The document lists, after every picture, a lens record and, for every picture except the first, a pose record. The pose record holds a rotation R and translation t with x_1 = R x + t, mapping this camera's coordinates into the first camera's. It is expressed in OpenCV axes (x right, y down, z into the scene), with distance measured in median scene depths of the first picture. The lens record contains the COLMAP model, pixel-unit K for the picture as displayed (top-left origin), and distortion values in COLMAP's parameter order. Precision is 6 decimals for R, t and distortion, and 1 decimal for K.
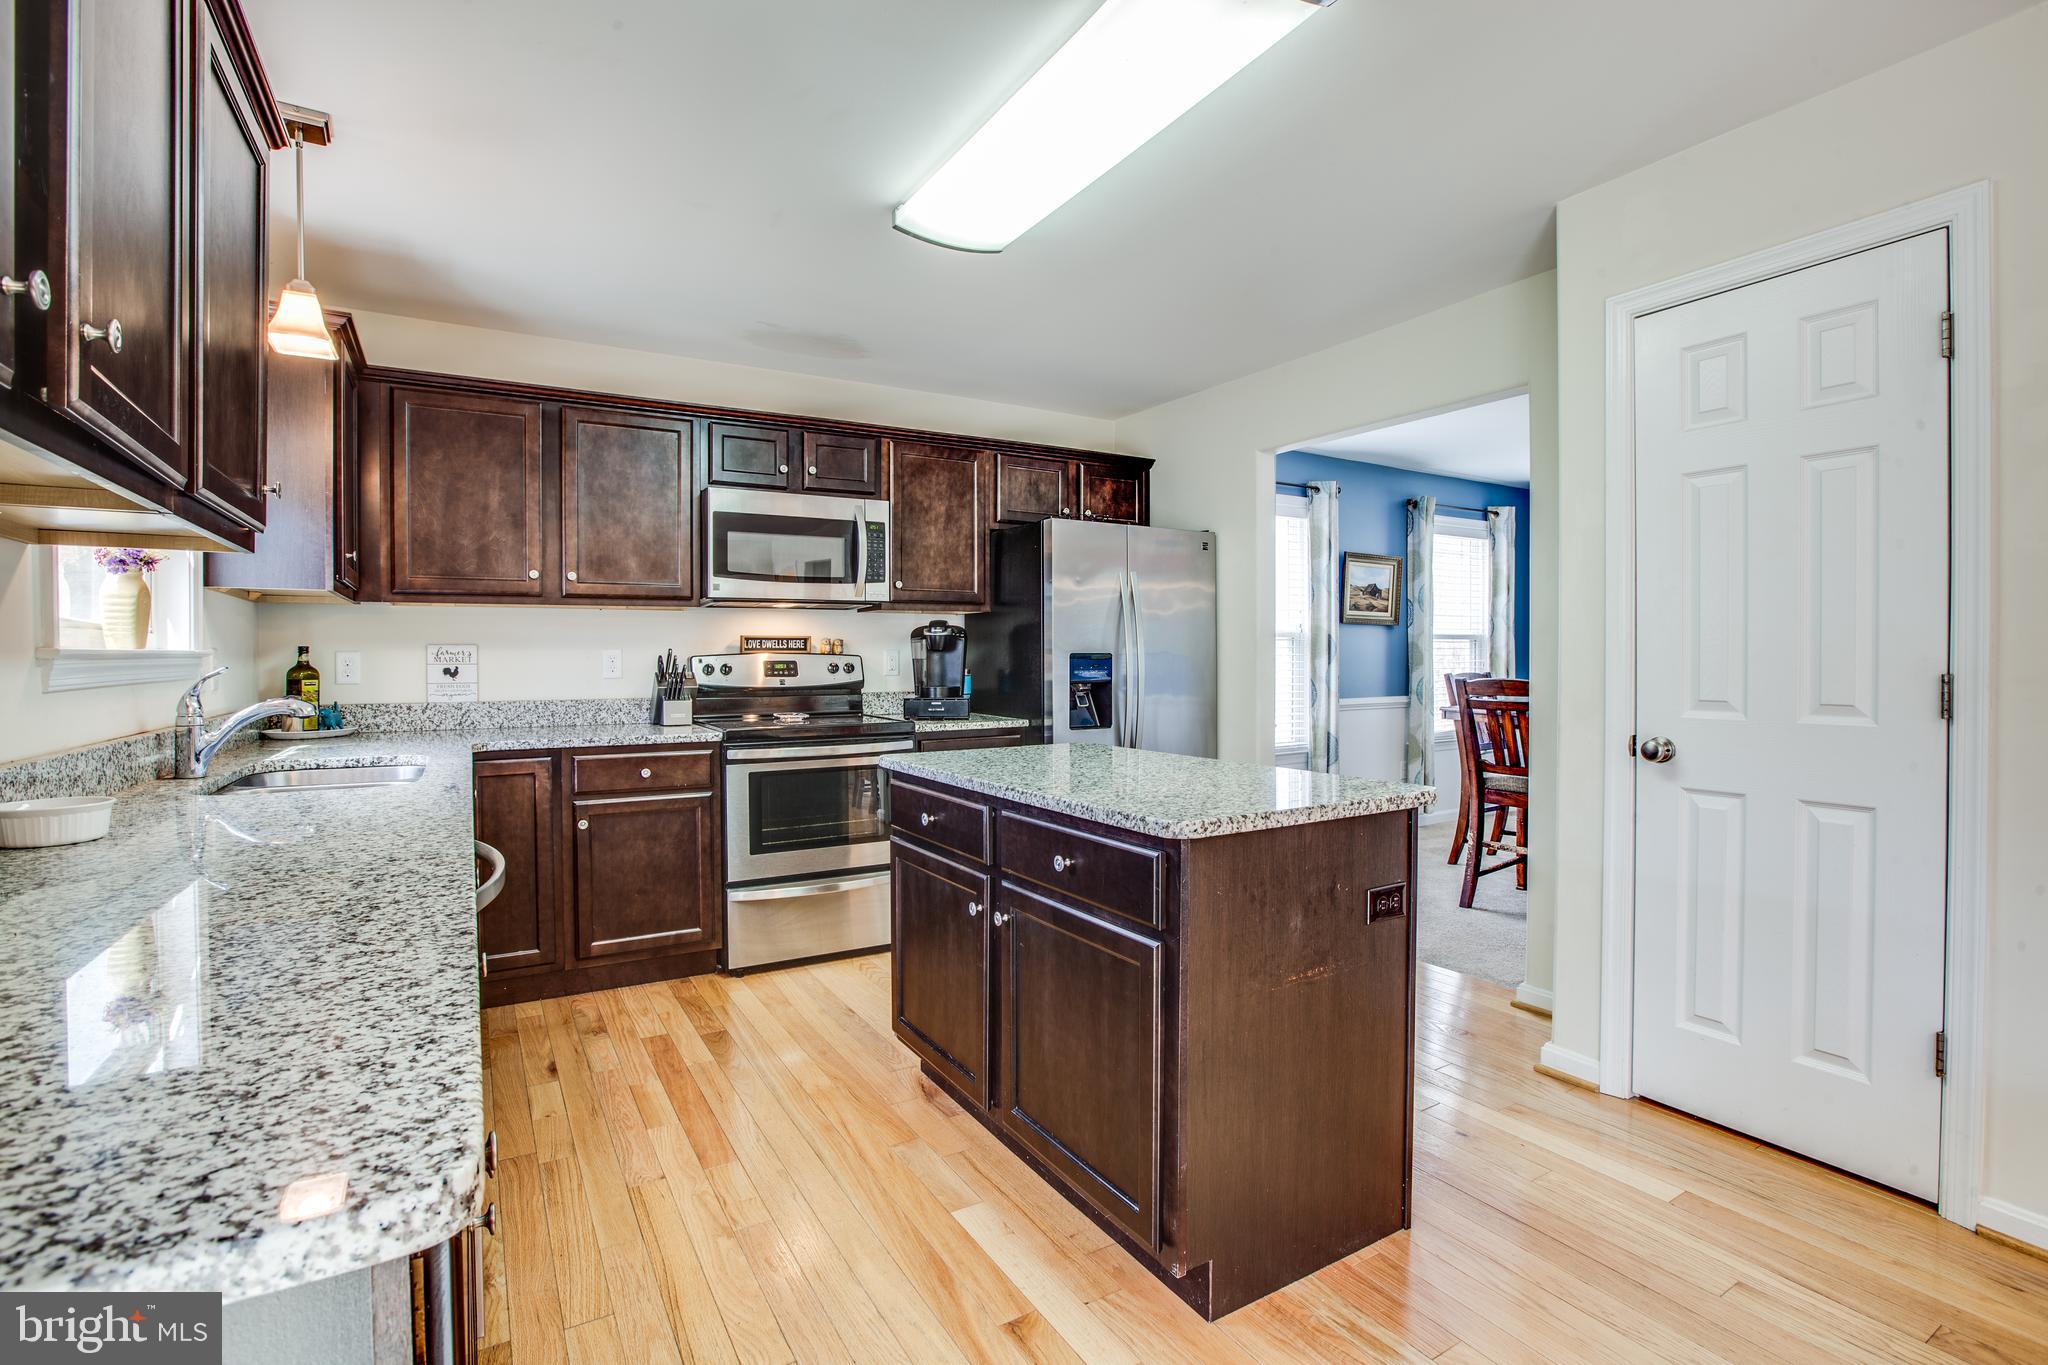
lens RADIAL K [[947.2, 0, 1023.3], [0, 947.2, 659.9], [0, 0, 1]] dist [-0.043932, 0.012639]
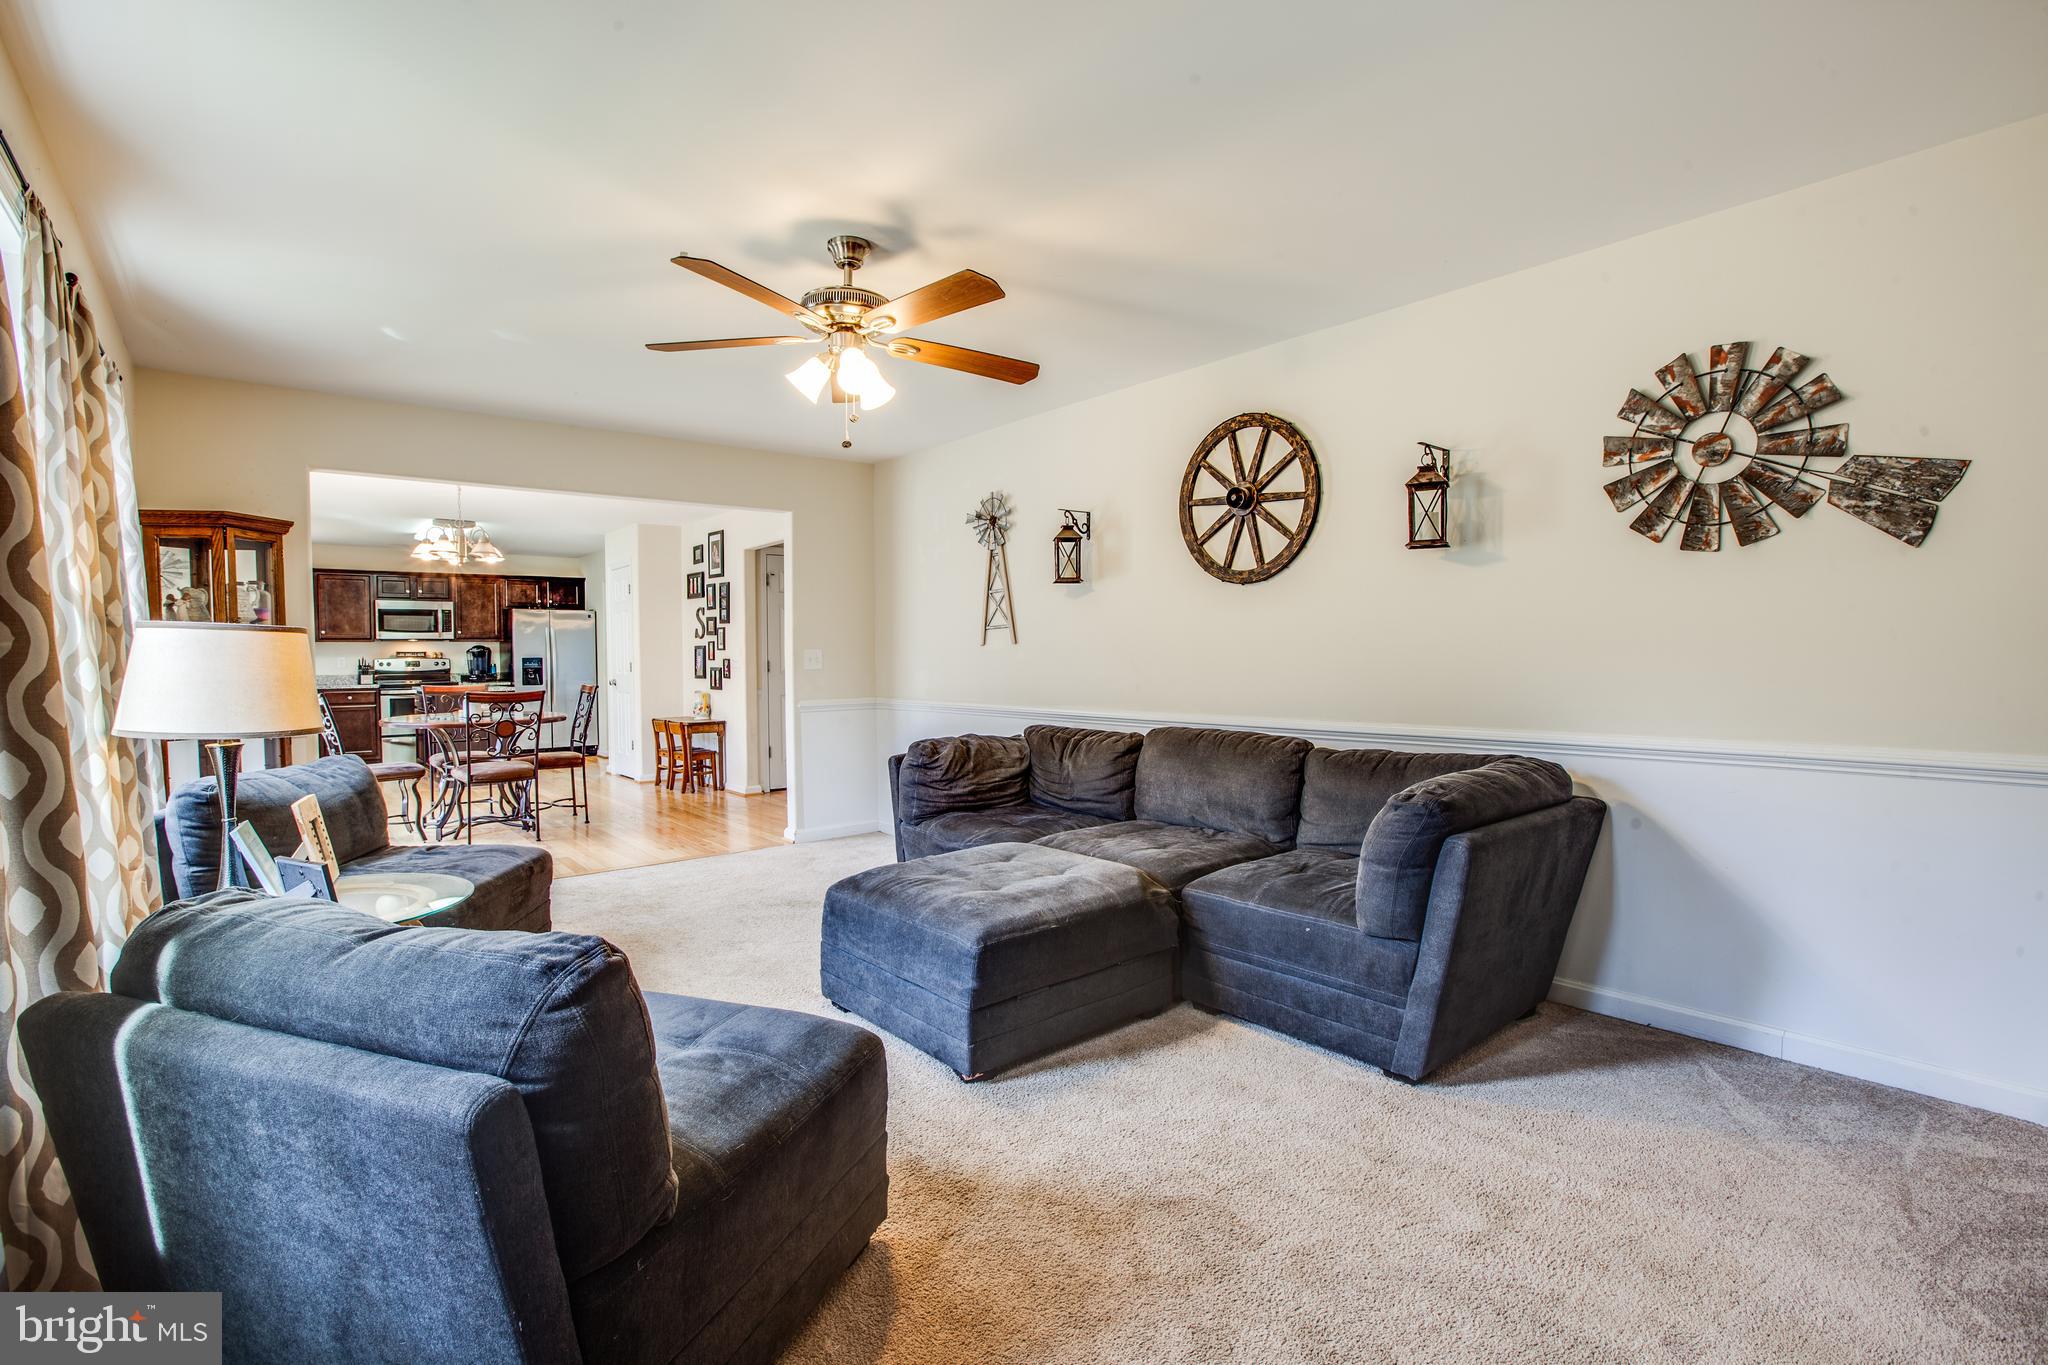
lens RADIAL K [[948.3, 0, 1030.5], [0, 948.3, 683.3], [0, 0, 1]] dist [-0.040761, 0.014635]
pose [[0.986901, -0.007240, 0.161165, 1.173690], [0.003456, 0.999712, 0.023750, 0.008419], [-0.161291, -0.022882, 0.986642, -2.125716]]
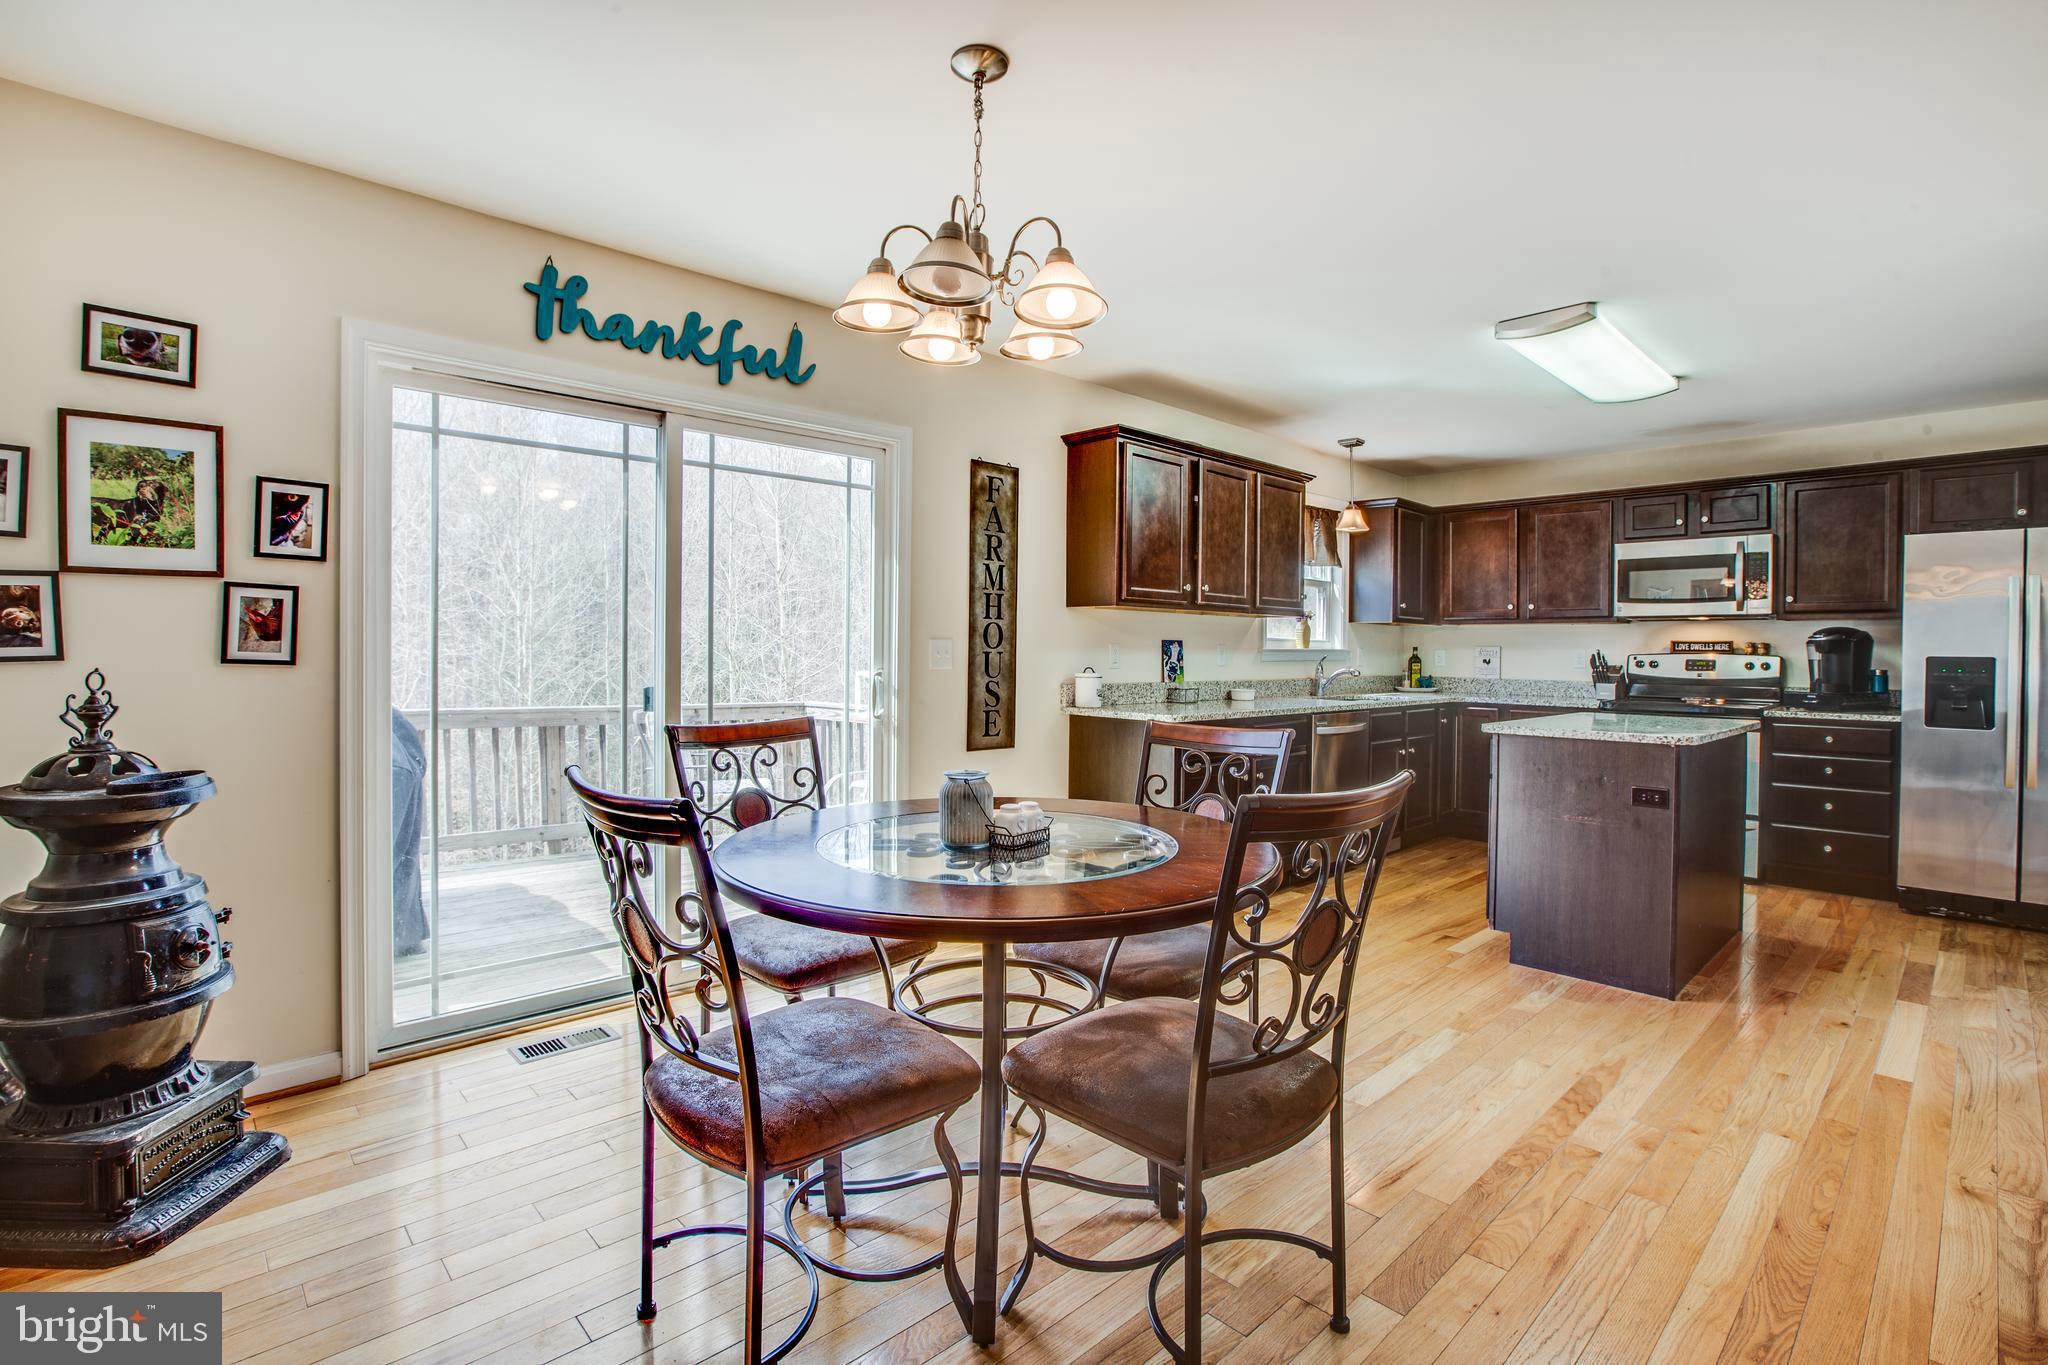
lens RADIAL K [[947.2, 0, 1023.3], [0, 947.2, 659.9], [0, 0, 1]] dist [-0.043932, 0.012639]
pose [[0.222873, 0.016959, -0.974700, 0.931946], [-0.016196, 0.999775, 0.013692, -0.000701], [0.974713, 0.012735, 0.223098, -0.270565]]
